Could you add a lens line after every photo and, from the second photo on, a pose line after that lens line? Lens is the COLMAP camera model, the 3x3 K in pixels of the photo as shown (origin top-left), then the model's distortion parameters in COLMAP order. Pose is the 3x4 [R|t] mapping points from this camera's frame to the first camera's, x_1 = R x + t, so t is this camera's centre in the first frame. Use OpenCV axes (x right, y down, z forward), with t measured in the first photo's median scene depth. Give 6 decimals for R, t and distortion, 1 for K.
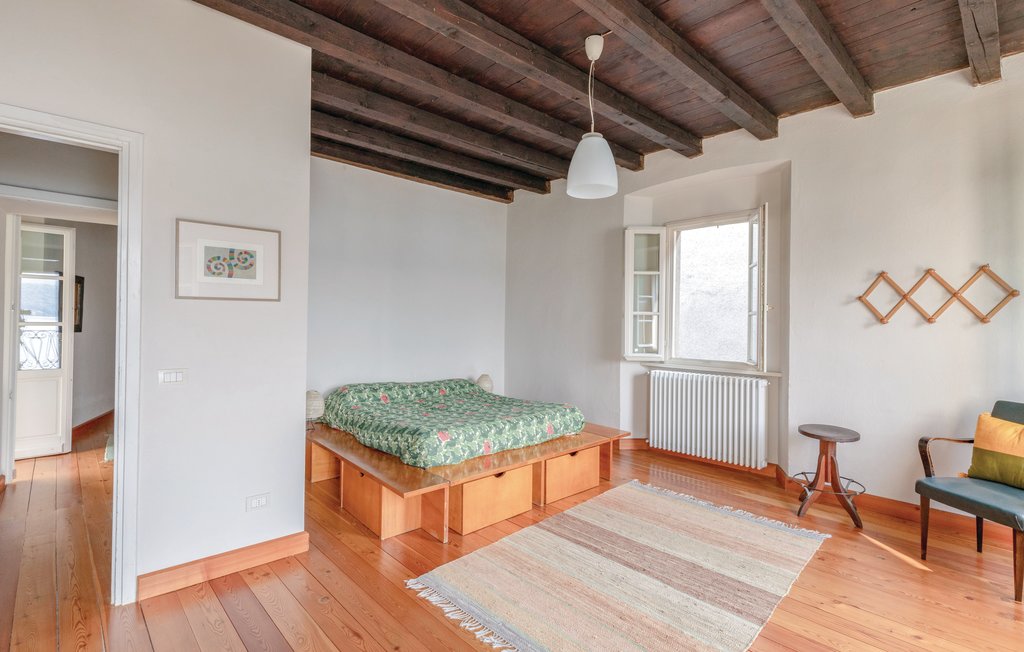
lens RADIAL K [[463.0, 0, 513.5], [0, 463.0, 320.8], [0, 0, 1]] dist [0.001664, -0.000229]
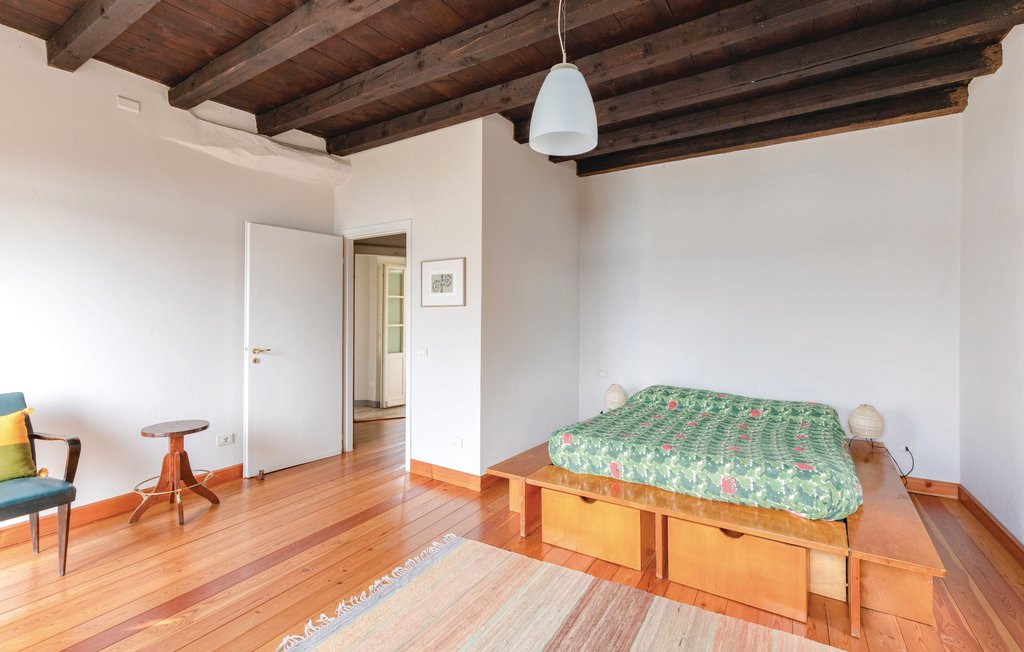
lens RADIAL K [[463.0, 0, 514.7], [0, 463.0, 319.6], [0, 0, 1]] dist [0.001664, -0.000229]
pose [[0.257978, -0.008494, -0.966113, 0.743514], [-0.002180, 0.999954, -0.009374, 0.009635], [0.966148, 0.004525, 0.257947, 0.635550]]
